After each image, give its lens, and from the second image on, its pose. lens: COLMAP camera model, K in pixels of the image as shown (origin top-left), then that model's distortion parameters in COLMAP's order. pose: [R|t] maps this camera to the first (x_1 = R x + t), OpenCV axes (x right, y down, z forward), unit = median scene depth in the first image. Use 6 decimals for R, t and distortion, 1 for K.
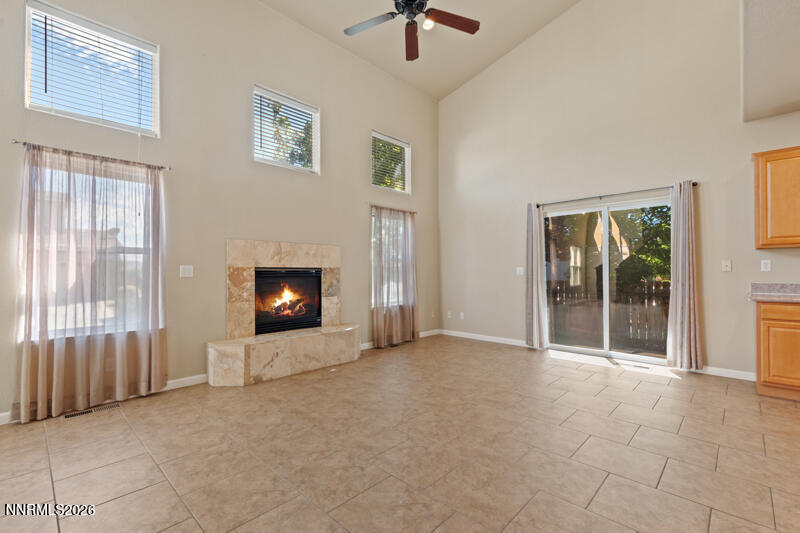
lens RADIAL K [[352.5, 0, 397.3], [0, 352.5, 272.1], [0, 0, 1]] dist [0.003707, -0.000404]
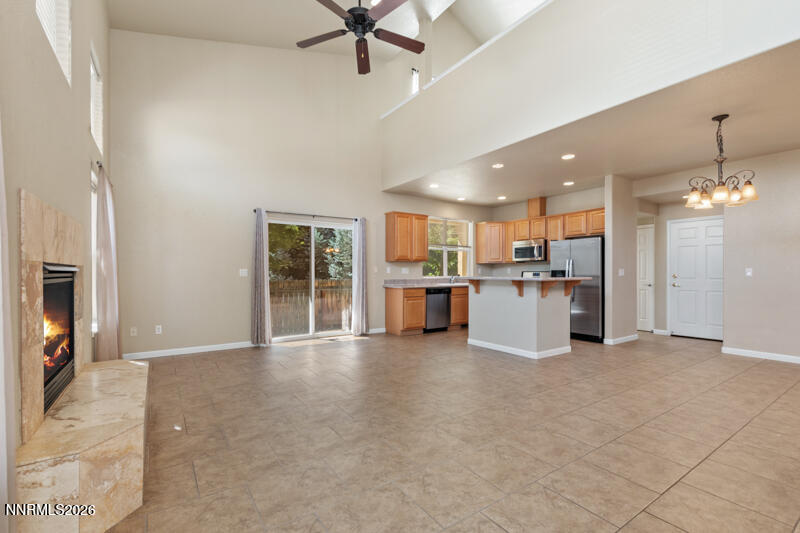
lens RADIAL K [[352.5, 0, 406.7], [0, 352.5, 273.8], [0, 0, 1]] dist [0.003707, -0.000404]
pose [[0.202561, 0.001580, 0.979268, -0.712406], [0.000657, 0.999998, -0.001750, 0.004414], [-0.979269, 0.000998, 0.202559, 0.465003]]
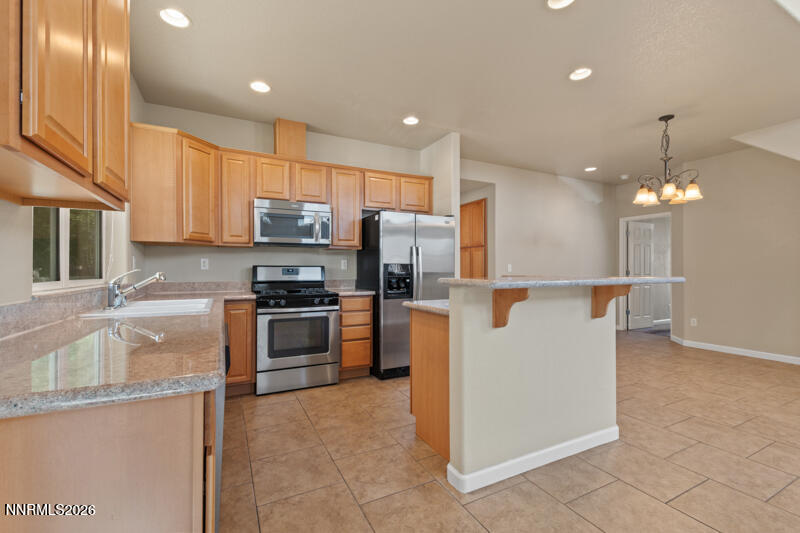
lens RADIAL K [[352.5, 0, 401.5], [0, 352.5, 265.1], [0, 0, 1]] dist [0.003707, -0.000404]
pose [[-0.940598, 0.006593, 0.339457, 0.654241], [0.005311, 0.999975, -0.004705, -0.006340], [-0.339480, -0.002623, -0.940610, 0.974804]]
